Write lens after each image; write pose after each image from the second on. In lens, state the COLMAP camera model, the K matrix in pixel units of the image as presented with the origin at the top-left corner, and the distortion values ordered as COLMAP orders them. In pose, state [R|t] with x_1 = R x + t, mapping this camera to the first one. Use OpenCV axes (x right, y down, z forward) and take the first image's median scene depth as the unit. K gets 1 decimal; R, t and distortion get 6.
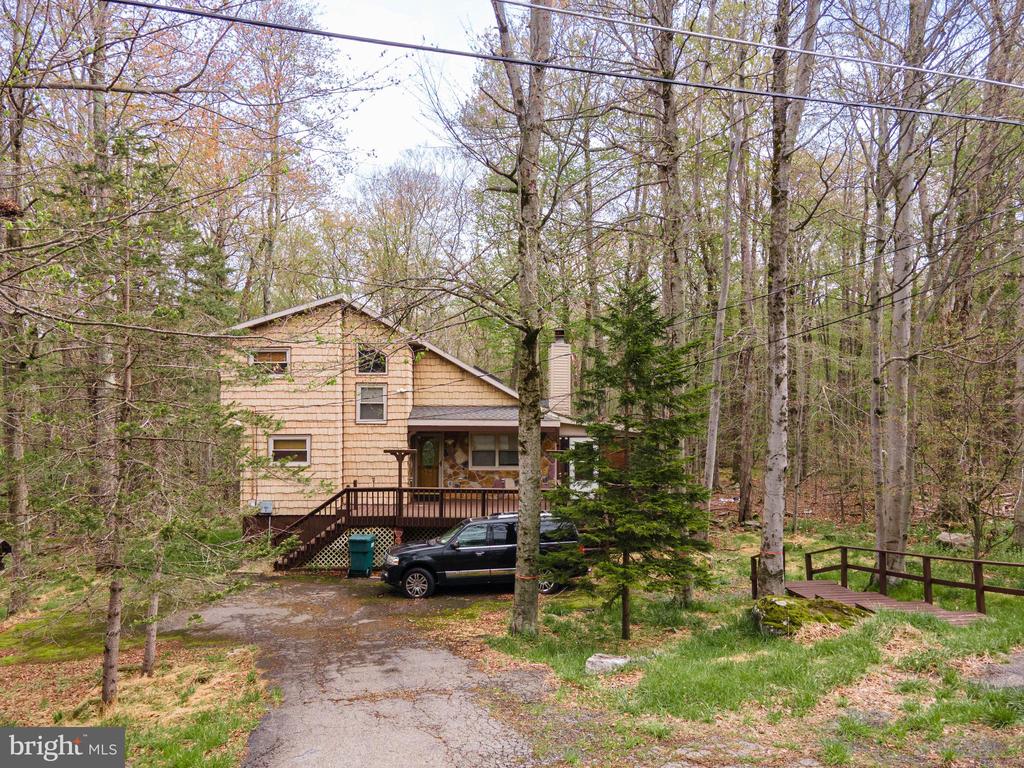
lens RADIAL K [[756.5, 0, 504.5], [0, 756.5, 379.7], [0, 0, 1]] dist [0.043386, 0.004294]
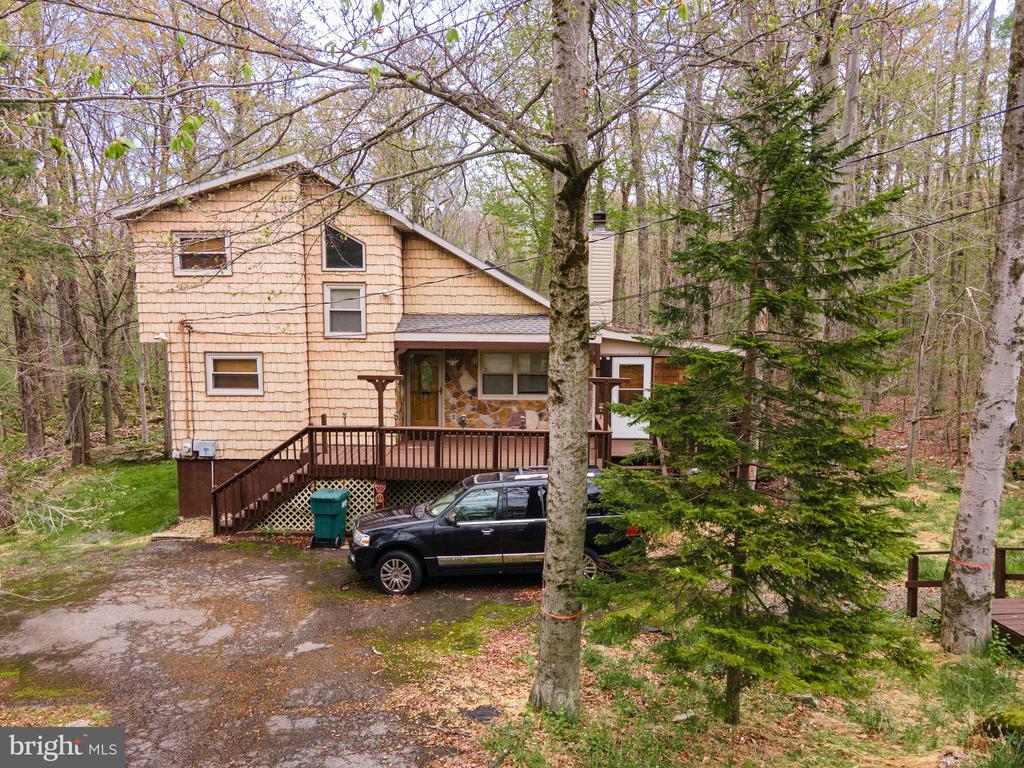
lens RADIAL K [[756.5, 0, 504.5], [0, 756.5, 379.7], [0, 0, 1]] dist [0.043386, 0.004294]
pose [[0.999562, 0.006252, -0.028916, 0.001280], [-0.002692, 0.992582, 0.121547, 0.008725], [0.029462, -0.121416, 0.992164, 0.284917]]
